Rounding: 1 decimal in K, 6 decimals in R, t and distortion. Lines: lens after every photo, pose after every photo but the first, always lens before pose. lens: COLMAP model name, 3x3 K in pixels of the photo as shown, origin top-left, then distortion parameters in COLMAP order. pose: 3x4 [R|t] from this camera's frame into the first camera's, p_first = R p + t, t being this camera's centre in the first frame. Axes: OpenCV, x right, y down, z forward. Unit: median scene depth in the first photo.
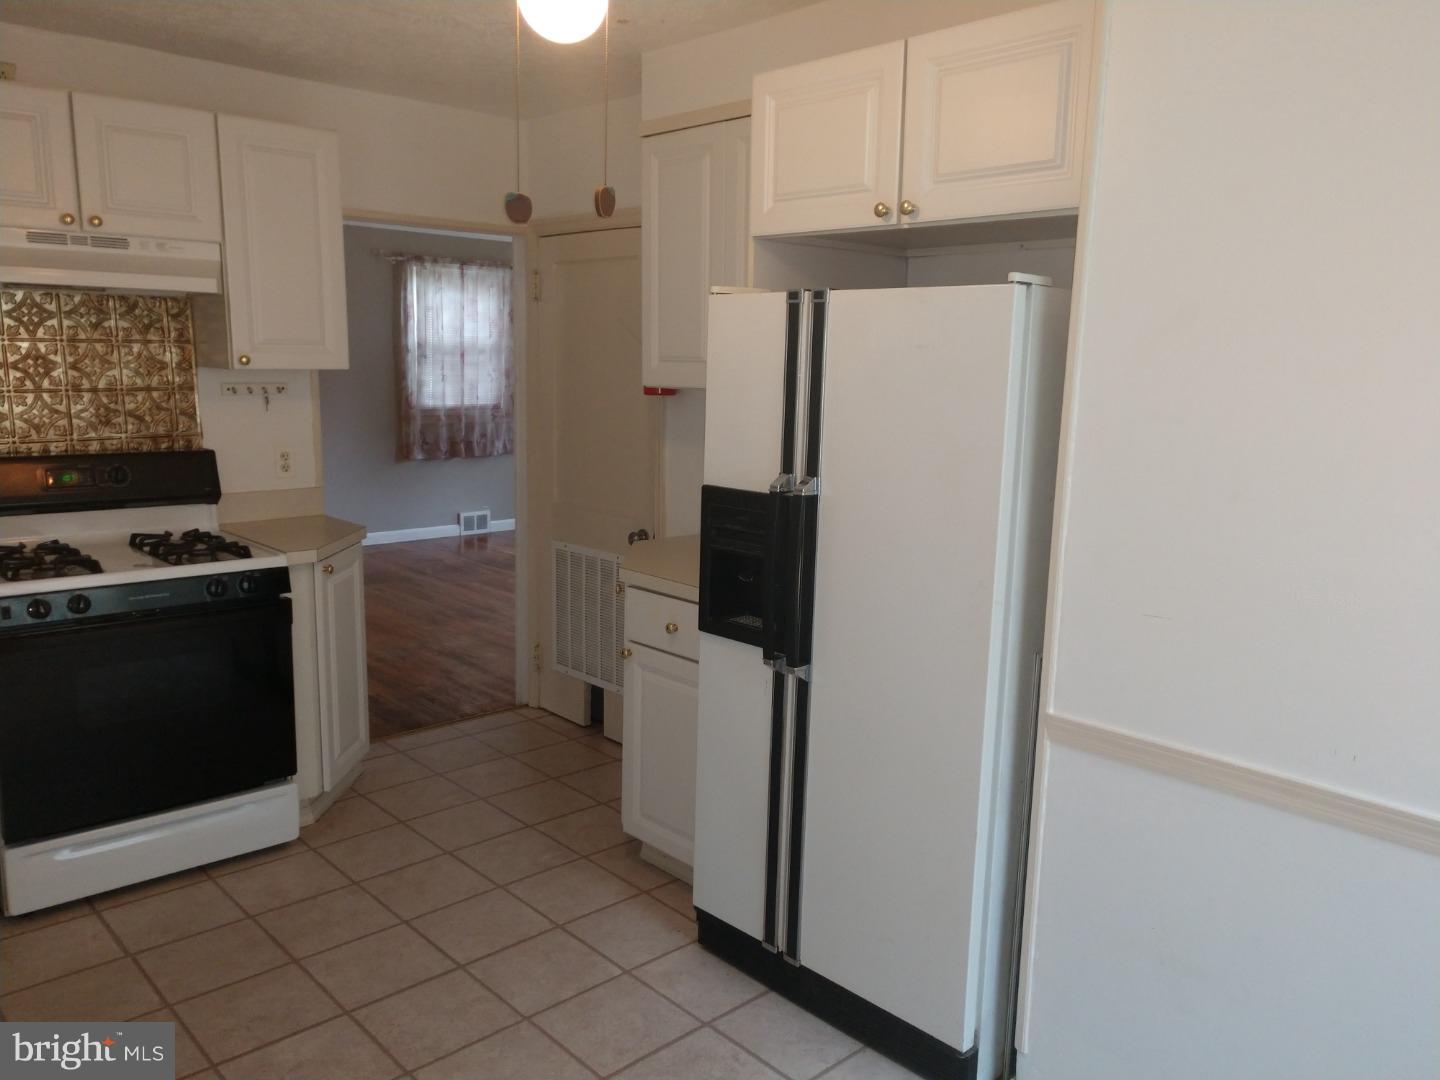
lens RADIAL K [[1087.5, 0, 730.8], [0, 1087.5, 549.6], [0, 0, 1]] dist [0.002856, -0.005388]
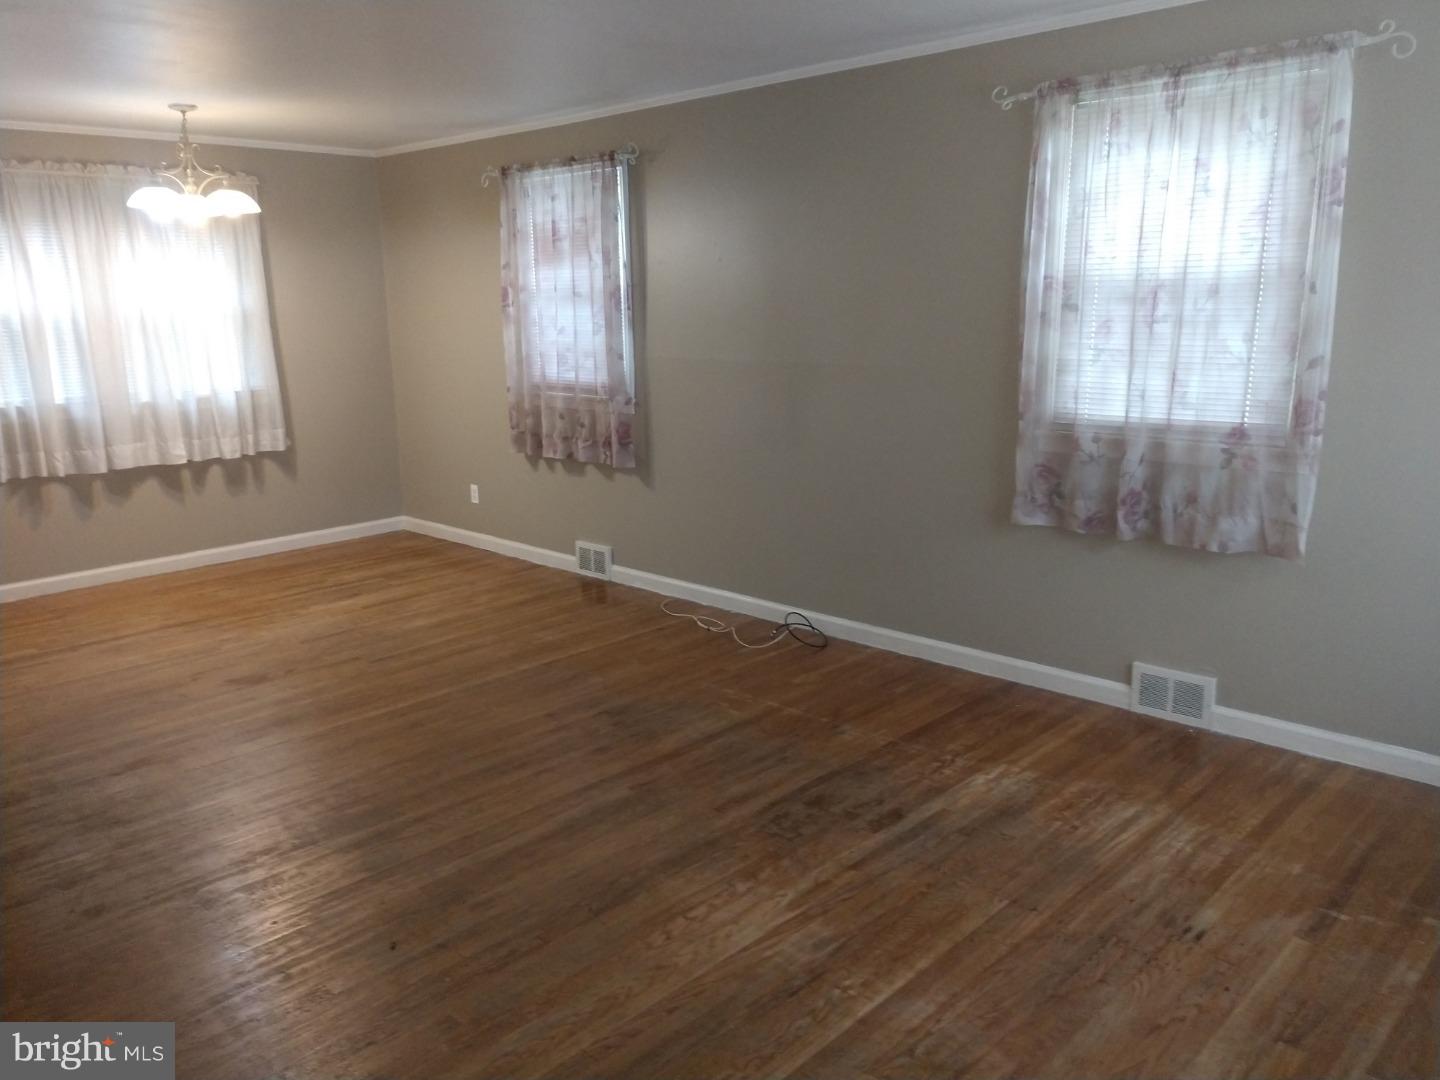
lens RADIAL K [[1087.5, 0, 730.8], [0, 1087.5, 549.6], [0, 0, 1]] dist [0.002856, -0.005388]
pose [[0.040872, 0.196116, -0.979728, 0.182490], [-0.163434, 0.968654, 0.187081, -0.144567], [0.985707, 0.152474, 0.071643, 0.862429]]
